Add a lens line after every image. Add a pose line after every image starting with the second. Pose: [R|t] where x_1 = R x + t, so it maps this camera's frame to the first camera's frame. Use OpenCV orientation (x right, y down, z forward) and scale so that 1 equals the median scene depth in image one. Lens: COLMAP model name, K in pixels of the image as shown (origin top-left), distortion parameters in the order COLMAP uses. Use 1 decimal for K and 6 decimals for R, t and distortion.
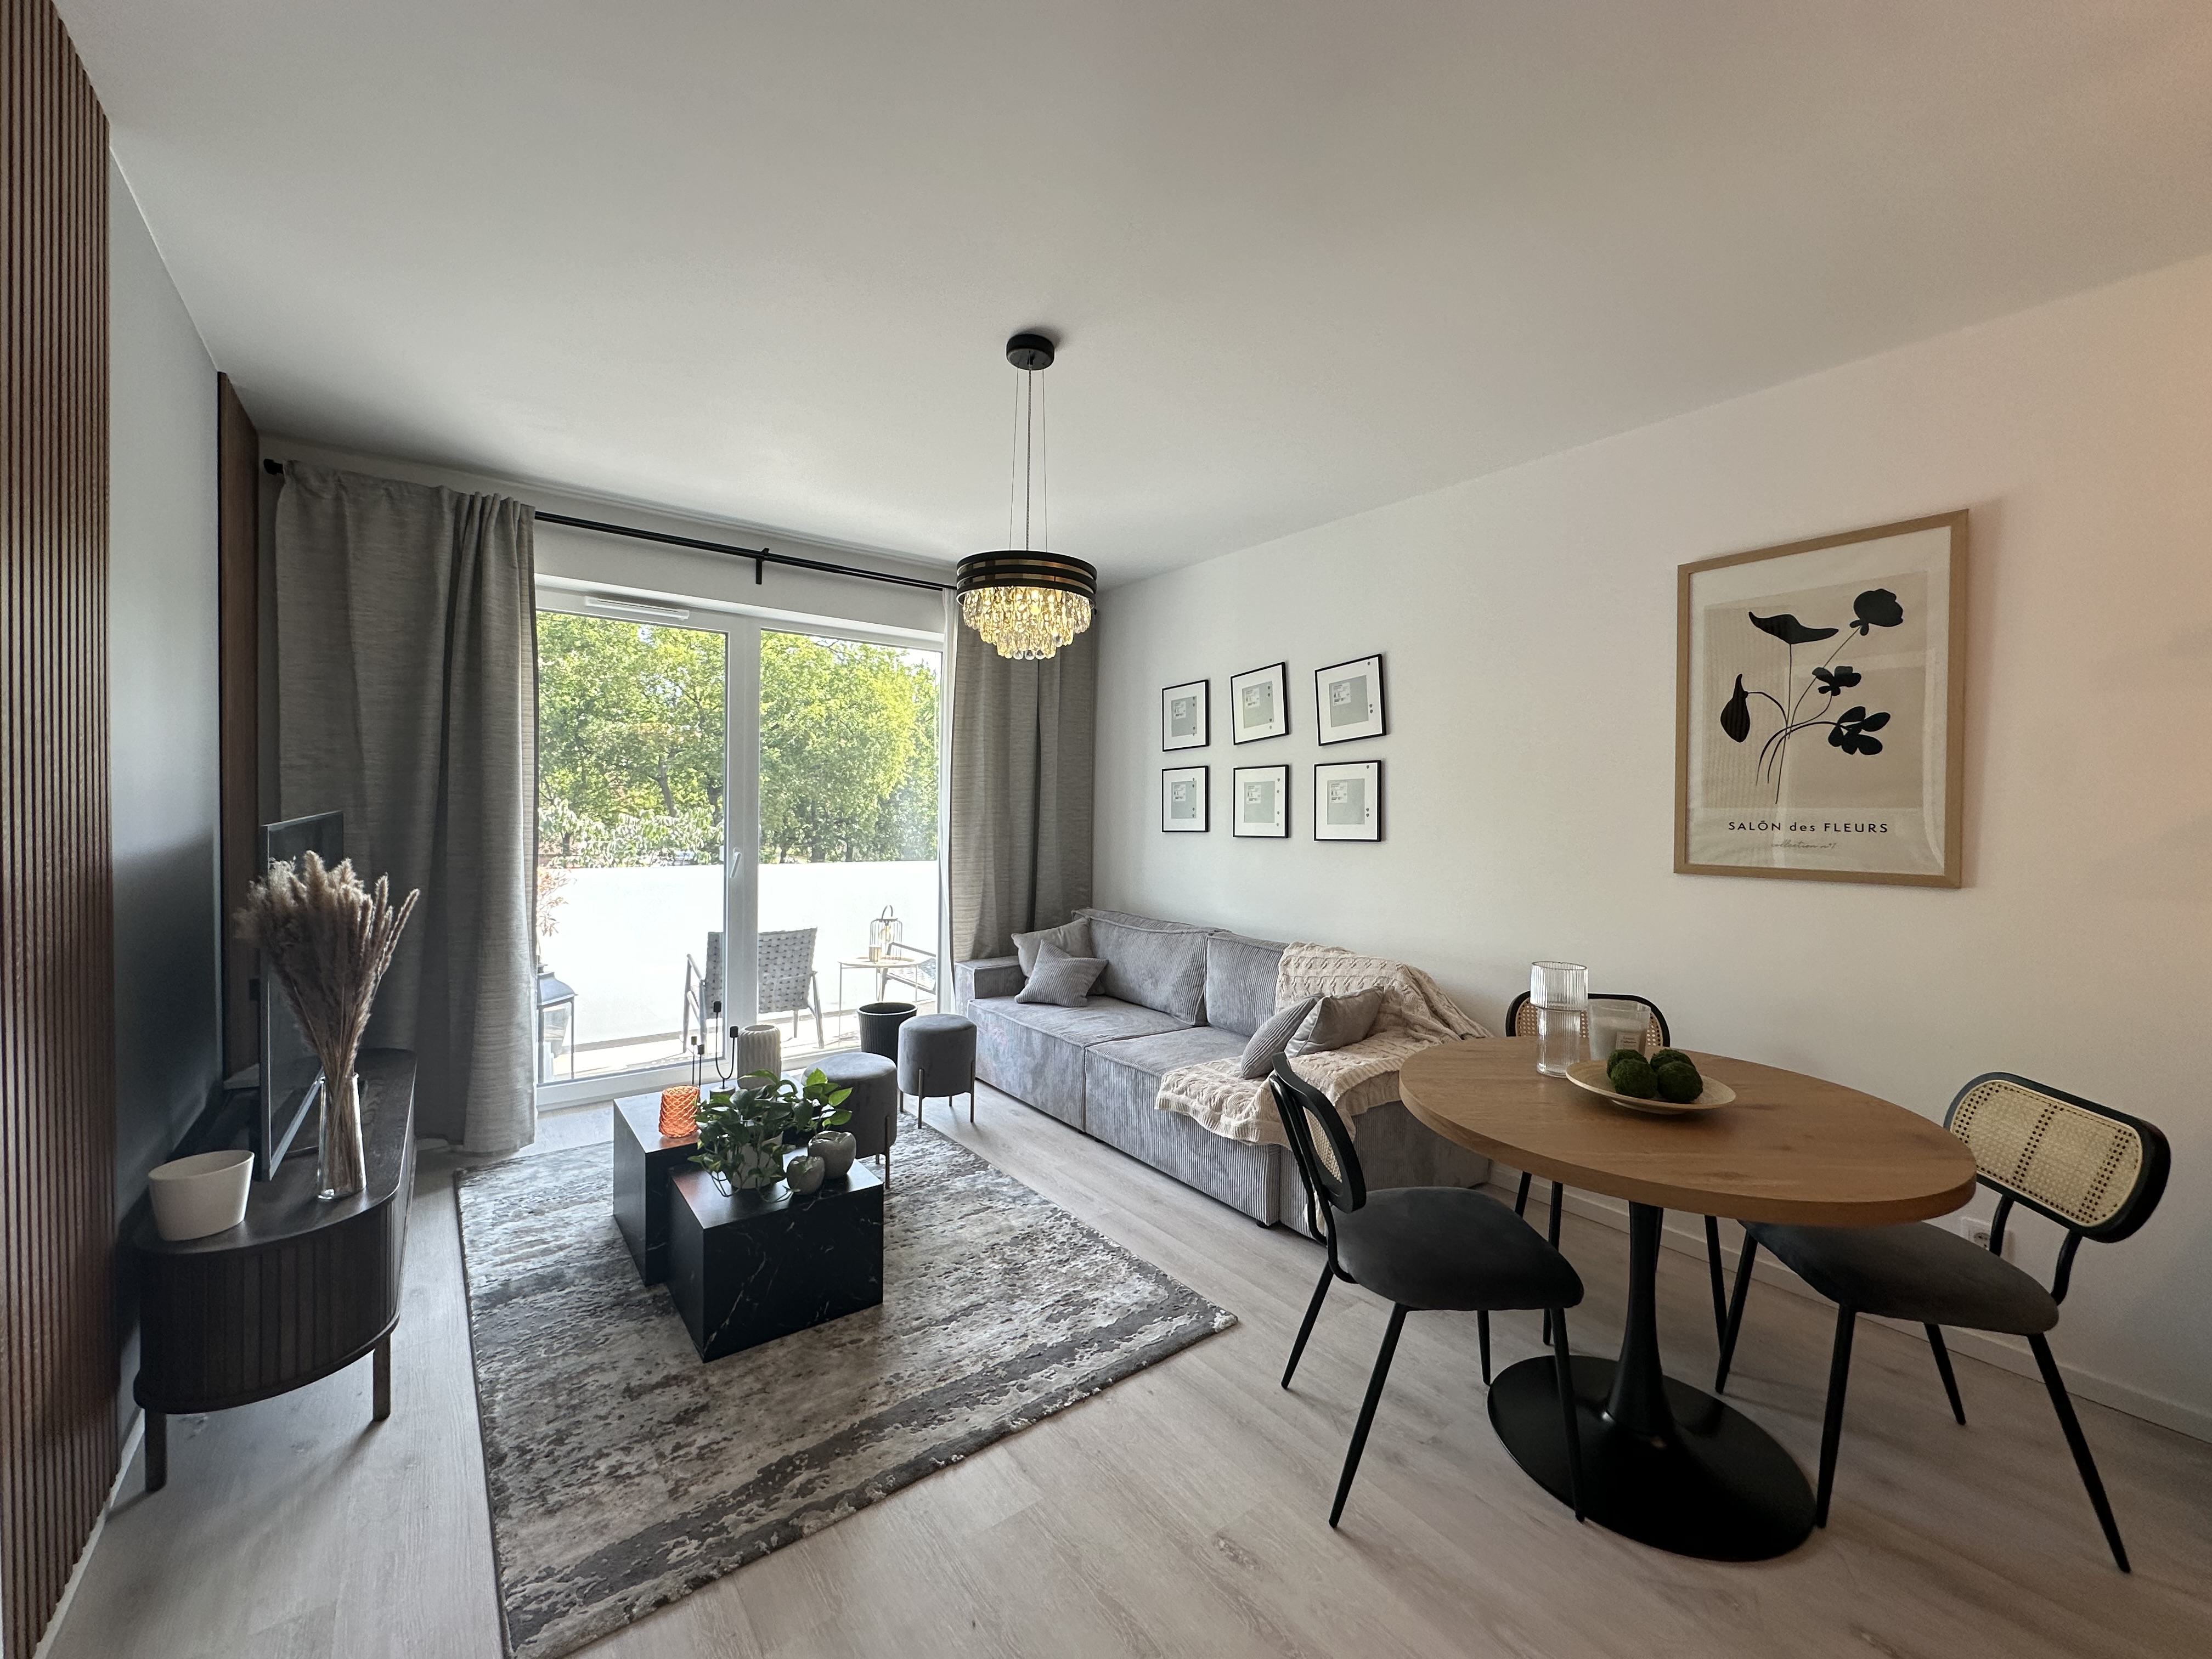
lens RADIAL K [[882.0, 0, 1106.4], [0, 882.0, 828.2], [0, 0, 1]] dist [-0.003248, 0.000540]
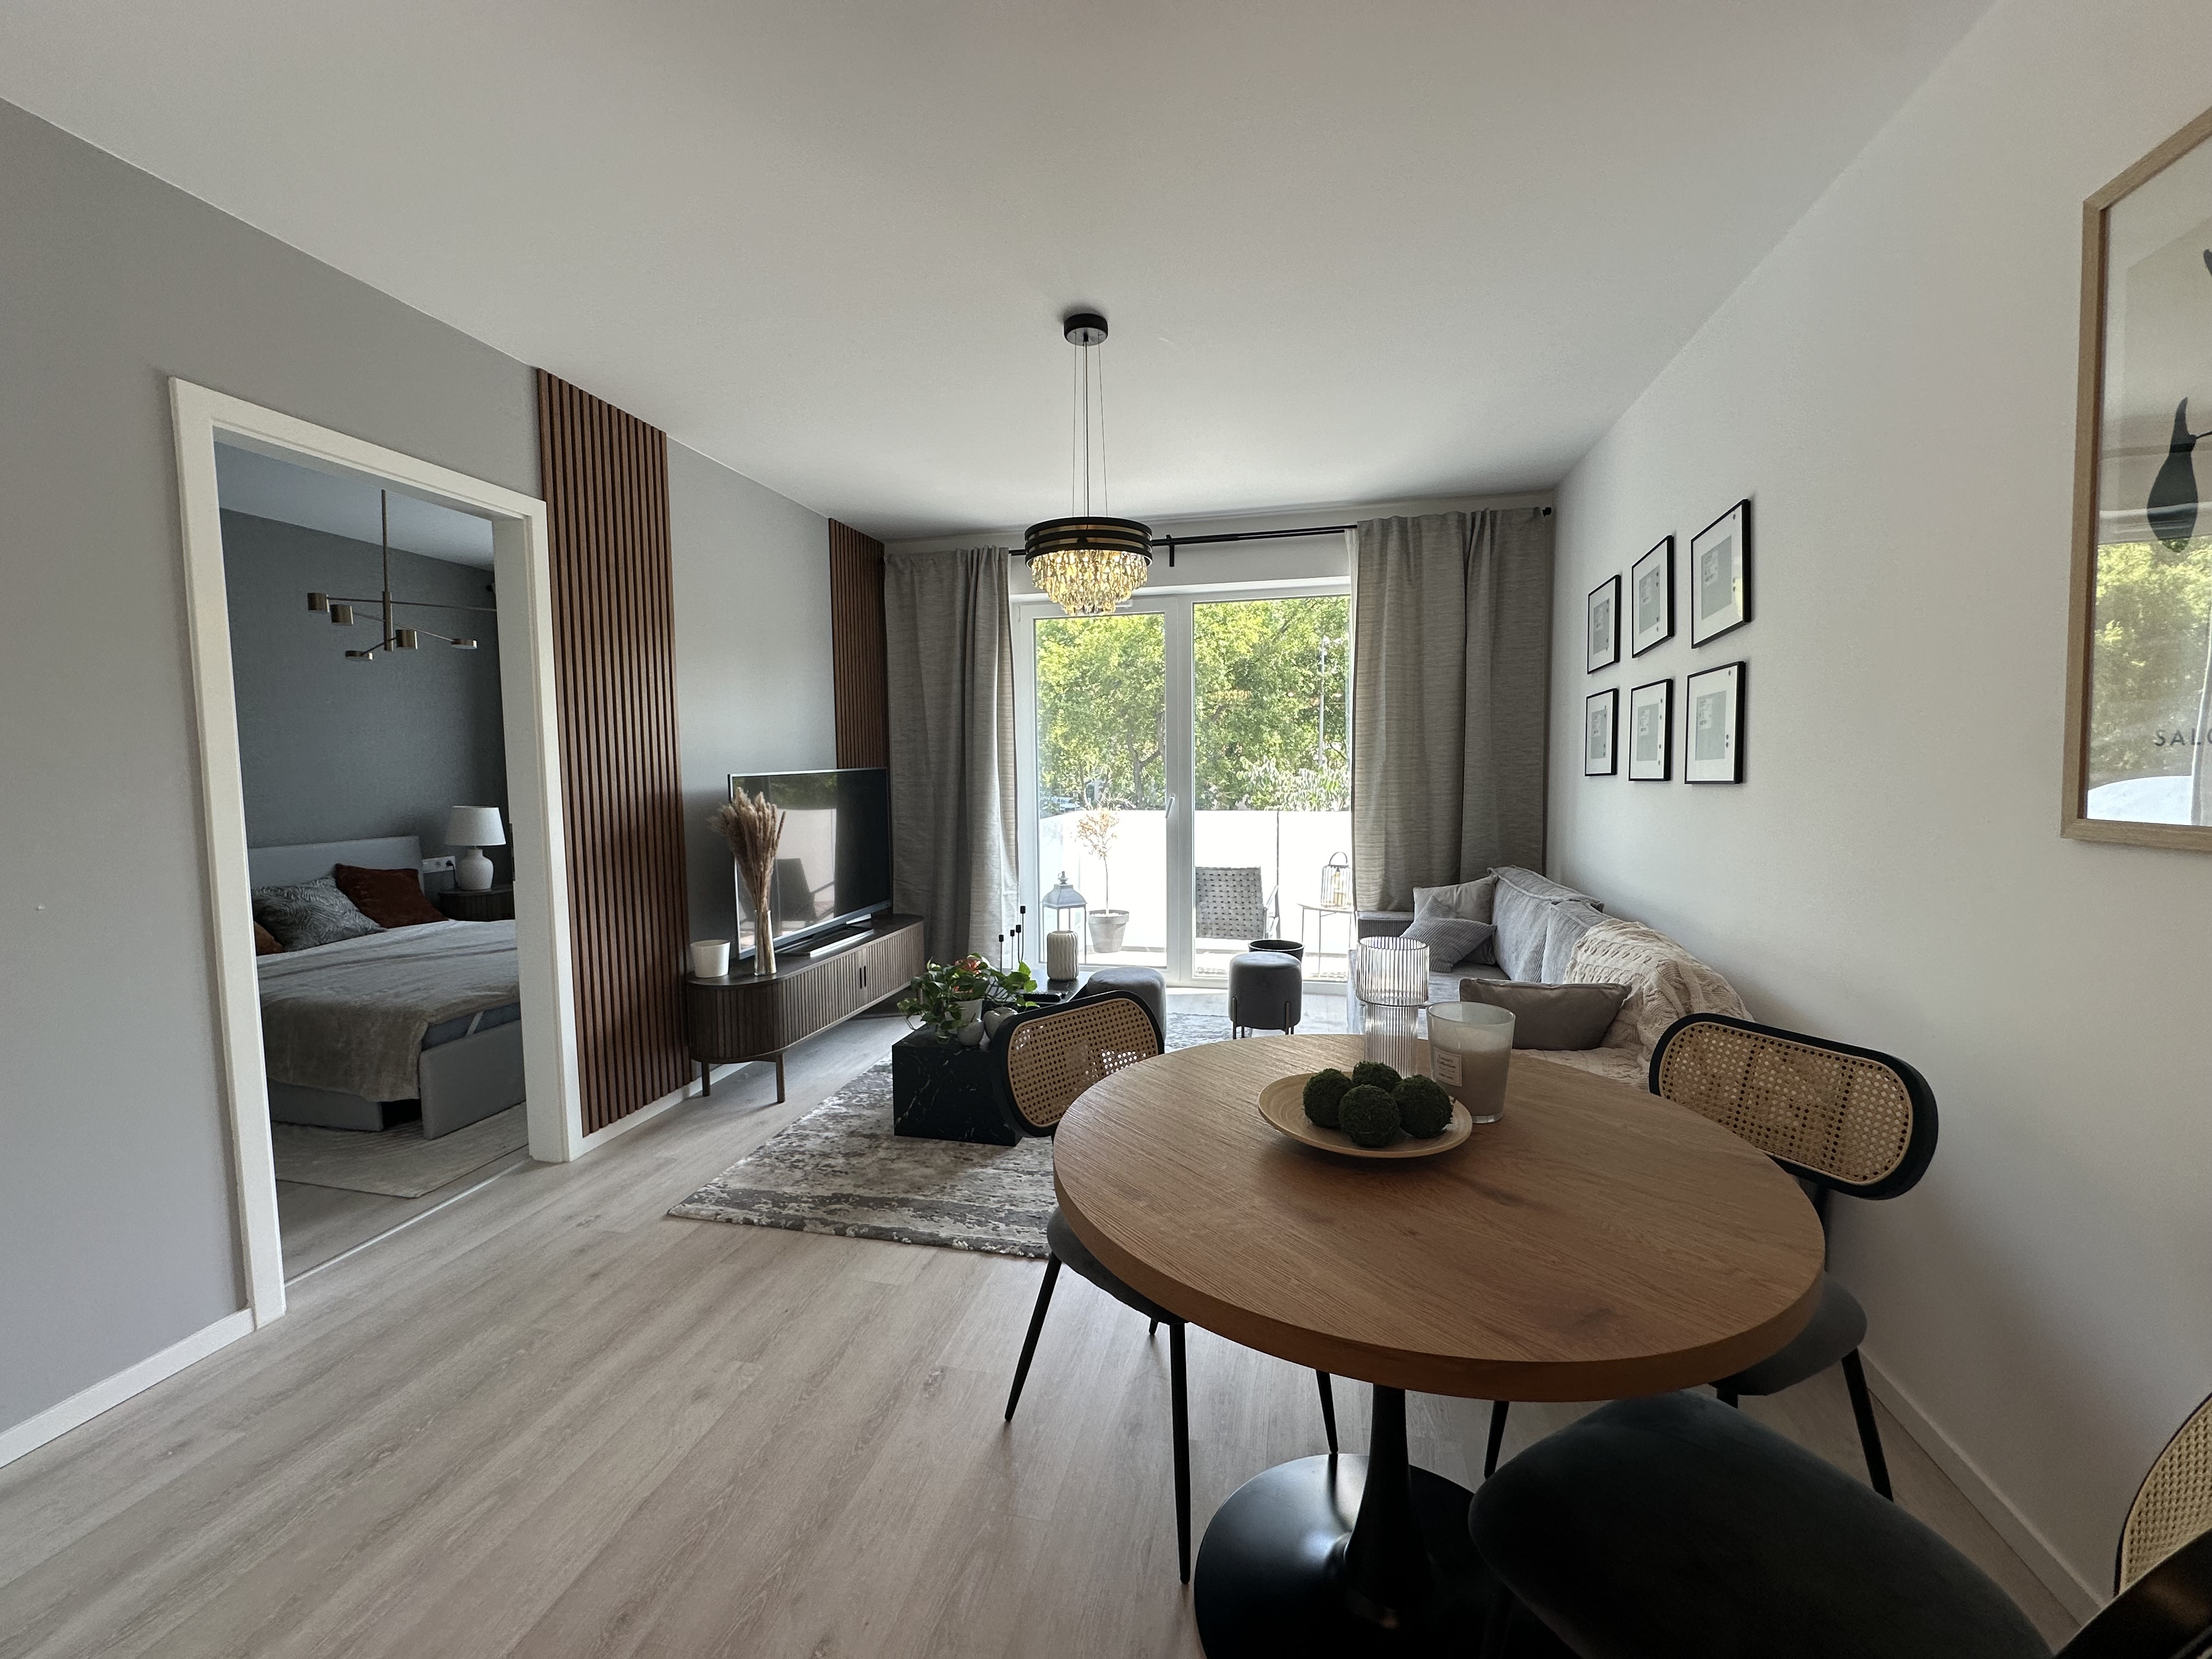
lens RADIAL K [[882.0, 0, 1106.4], [0, 882.0, 828.2], [0, 0, 1]] dist [-0.003248, 0.000540]
pose [[0.638905, 0.033040, -0.768576, 0.526577], [0.005792, 0.998842, 0.047754, 0.014135], [0.769264, -0.034961, 0.637974, 0.205055]]
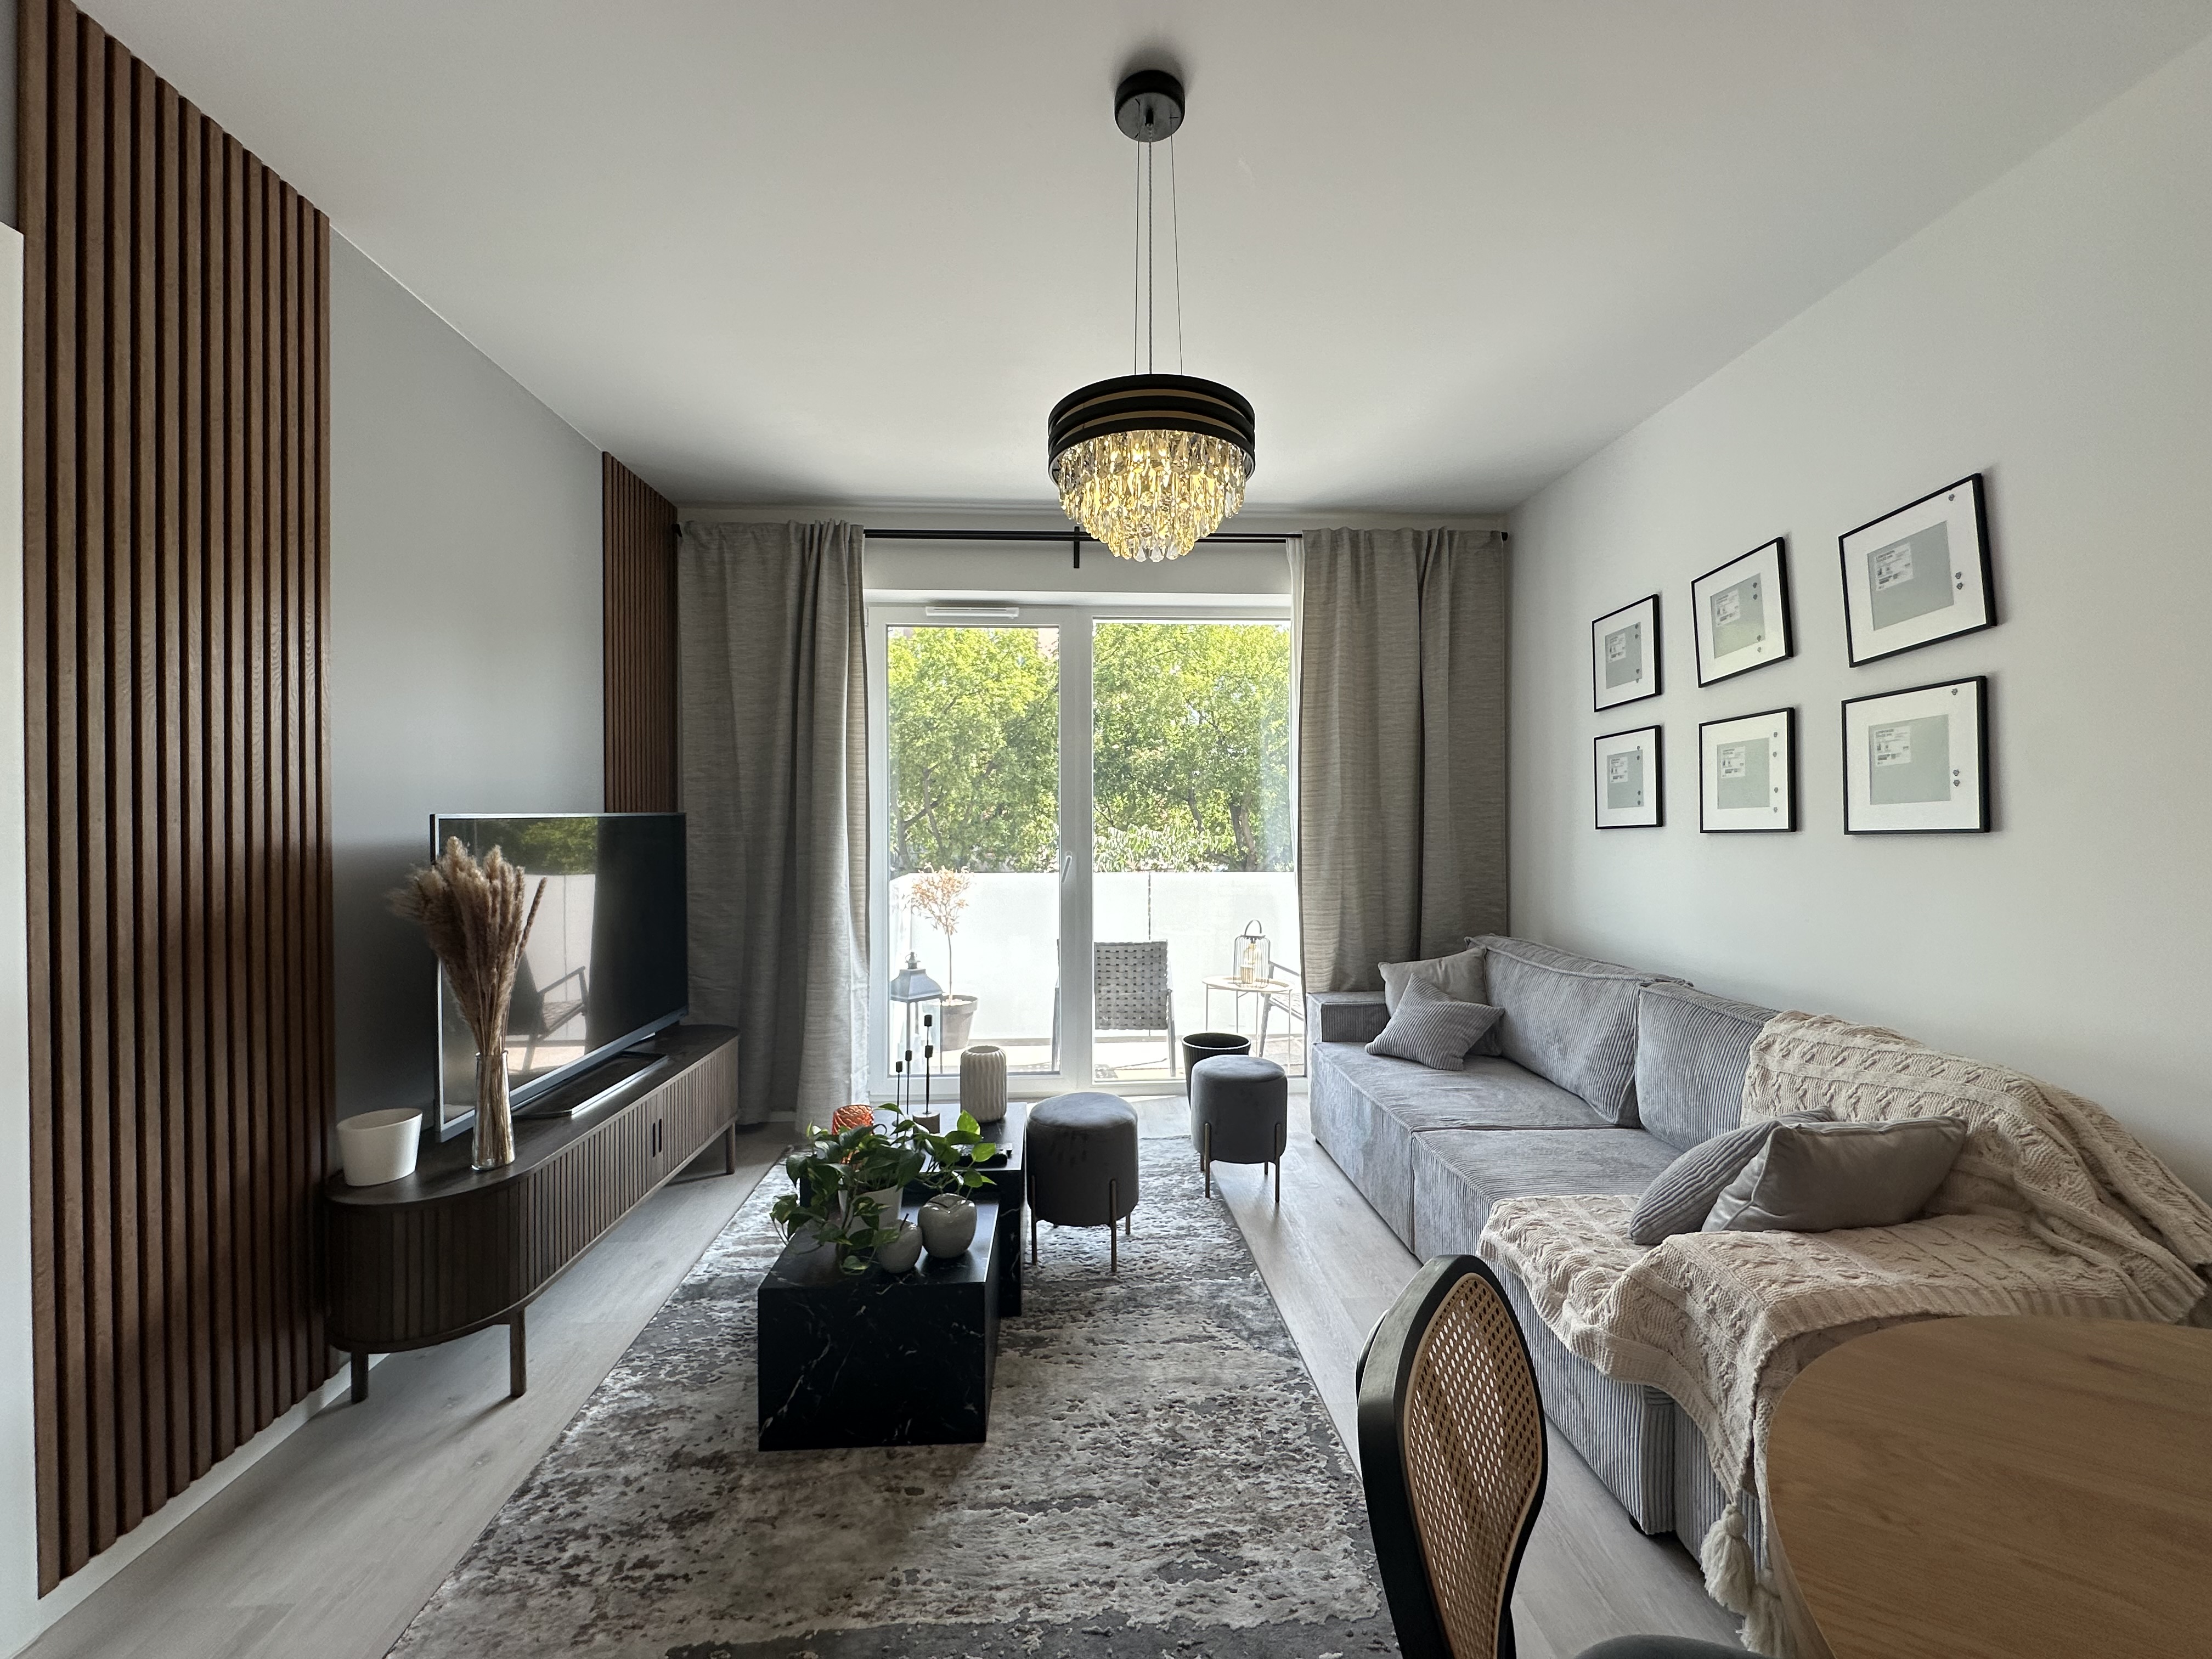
lens RADIAL K [[882.0, 0, 1106.4], [0, 882.0, 828.2], [0, 0, 1]] dist [-0.003248, 0.000540]
pose [[0.828195, -0.015979, -0.560212, 0.173379], [0.005024, 0.999765, -0.021090, 0.021242], [0.560417, 0.014652, 0.828081, 0.285840]]
